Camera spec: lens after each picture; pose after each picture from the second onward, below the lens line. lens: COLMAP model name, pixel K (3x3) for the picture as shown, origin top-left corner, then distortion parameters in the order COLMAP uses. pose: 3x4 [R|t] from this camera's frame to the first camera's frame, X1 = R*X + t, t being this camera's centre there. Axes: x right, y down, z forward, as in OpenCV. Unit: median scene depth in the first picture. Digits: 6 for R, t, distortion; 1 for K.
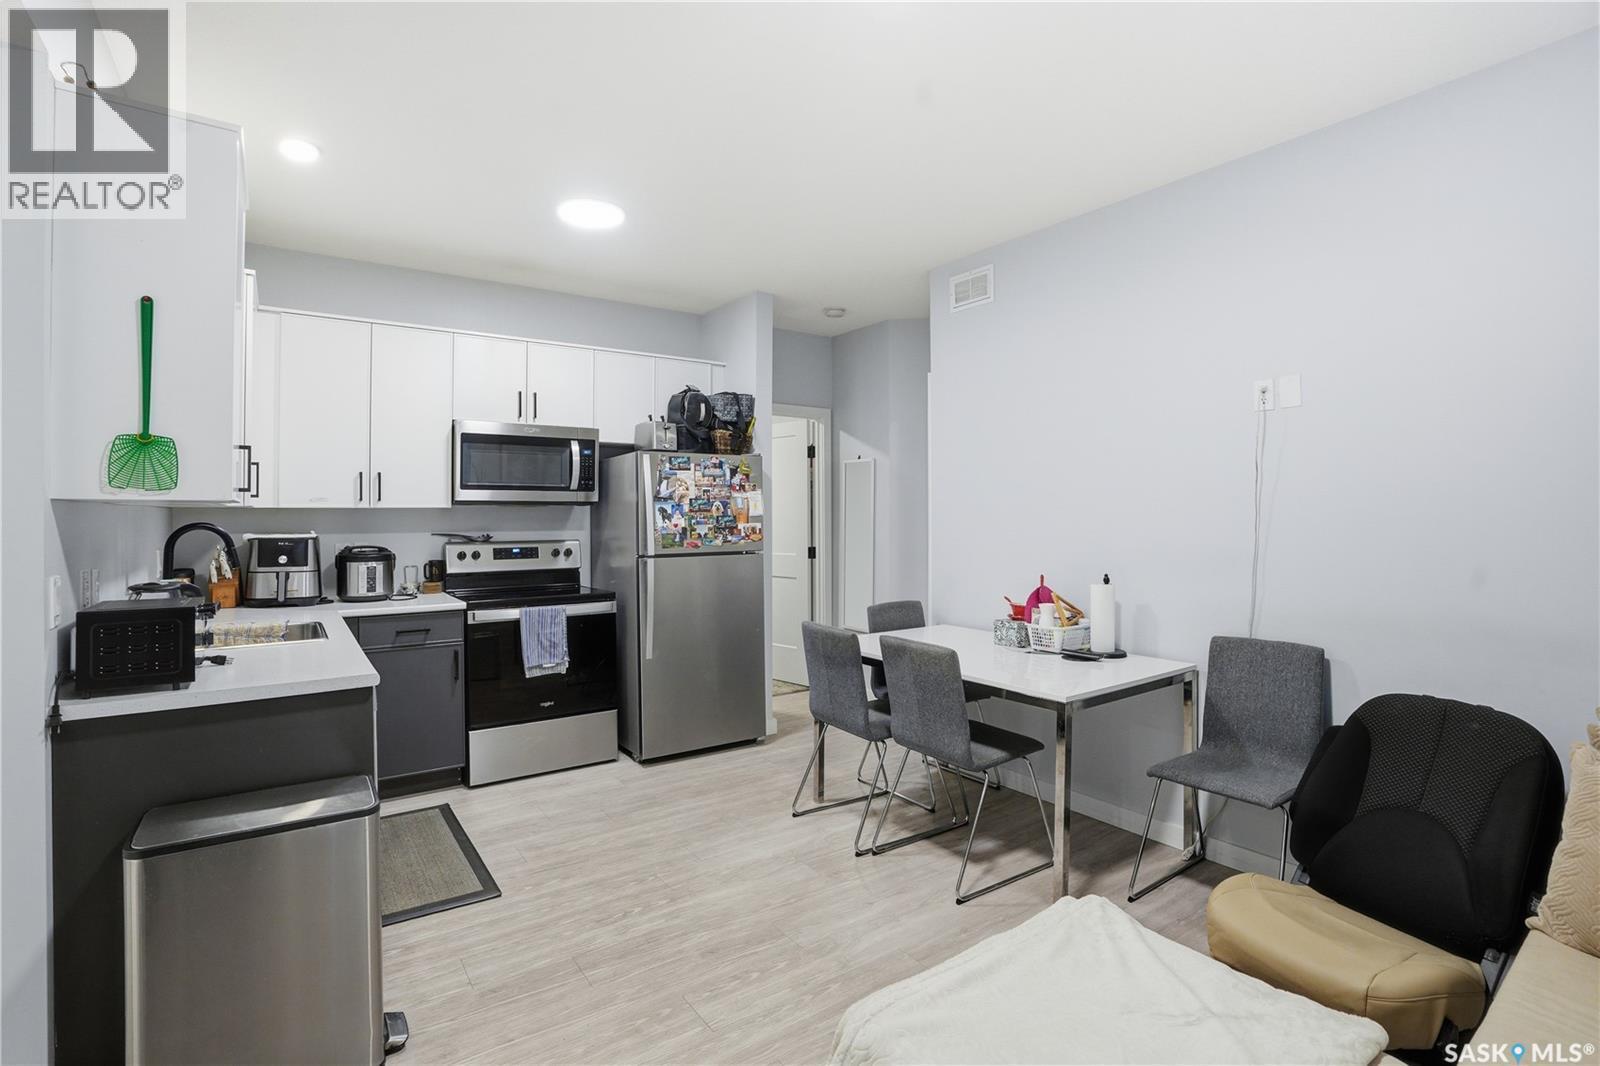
lens RADIAL K [[746.9, 0, 792.7], [0, 746.9, 498.2], [0, 0, 1]] dist [-0.041330, 0.000077]
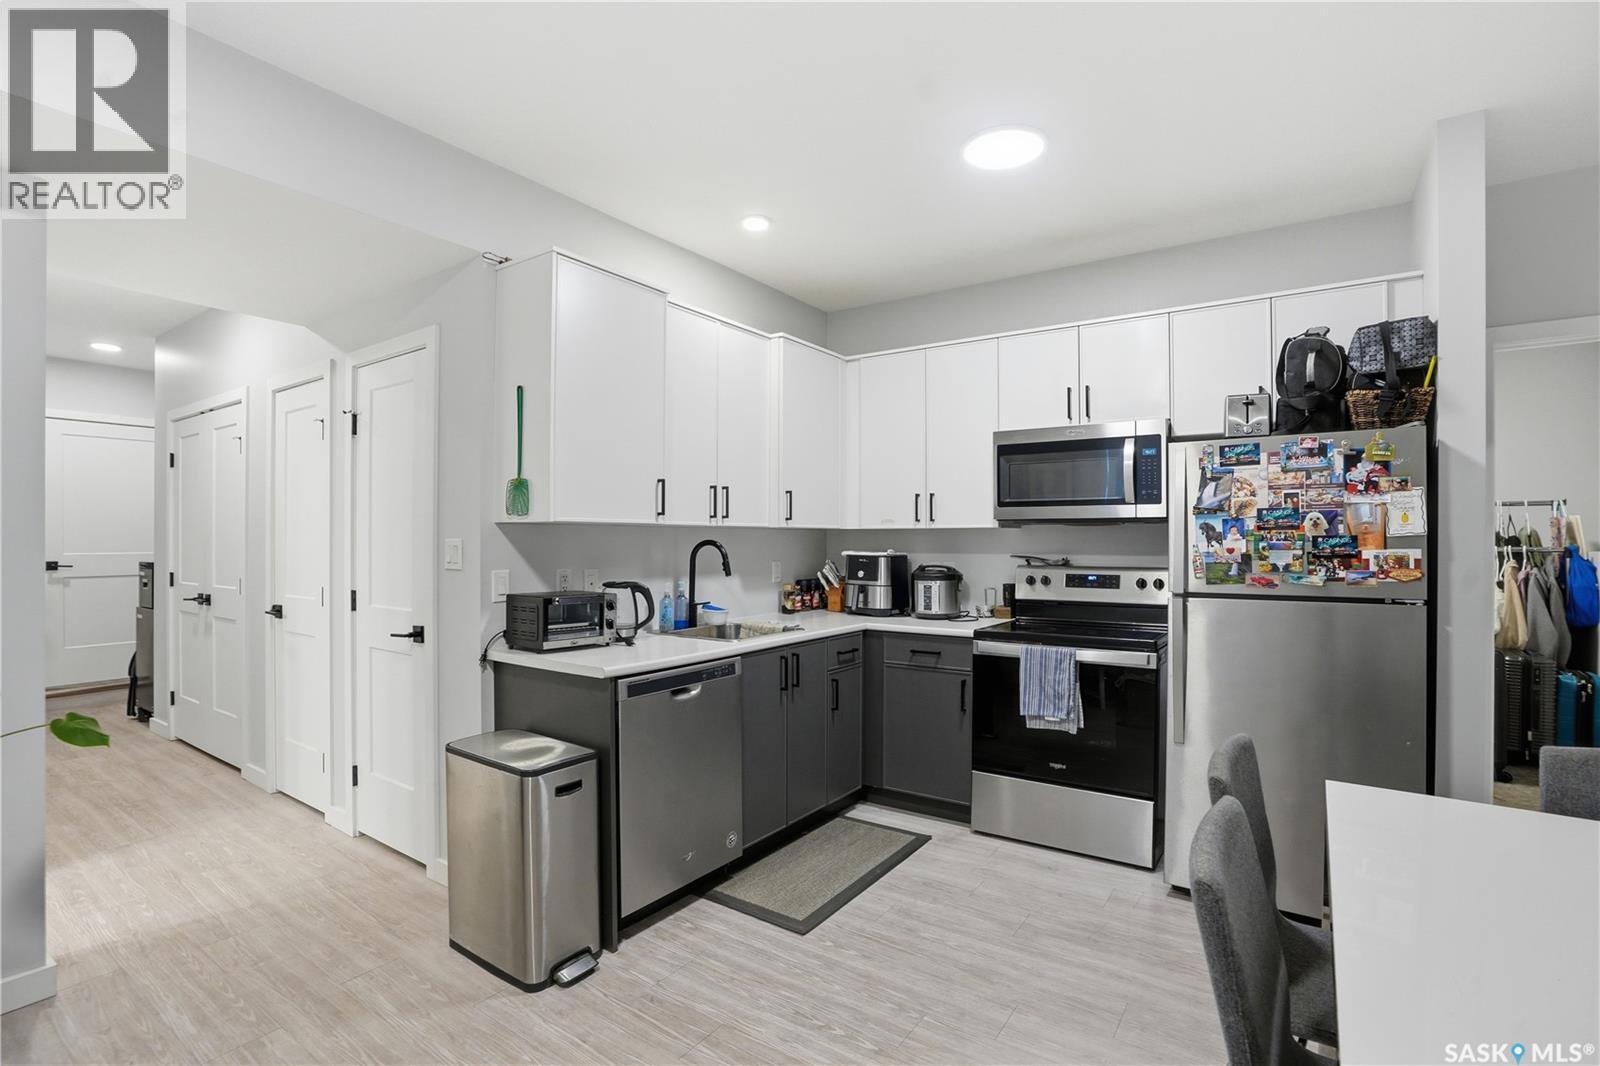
lens RADIAL K [[747.0, 0, 802.8], [0, 747.0, 526.5], [0, 0, 1]] dist [-0.074768, 0.031550]
pose [[0.348421, -0.013102, -0.937247, 0.308413], [0.018024, 0.999811, -0.007276, 0.013326], [0.937165, -0.014358, 0.348591, 0.421977]]
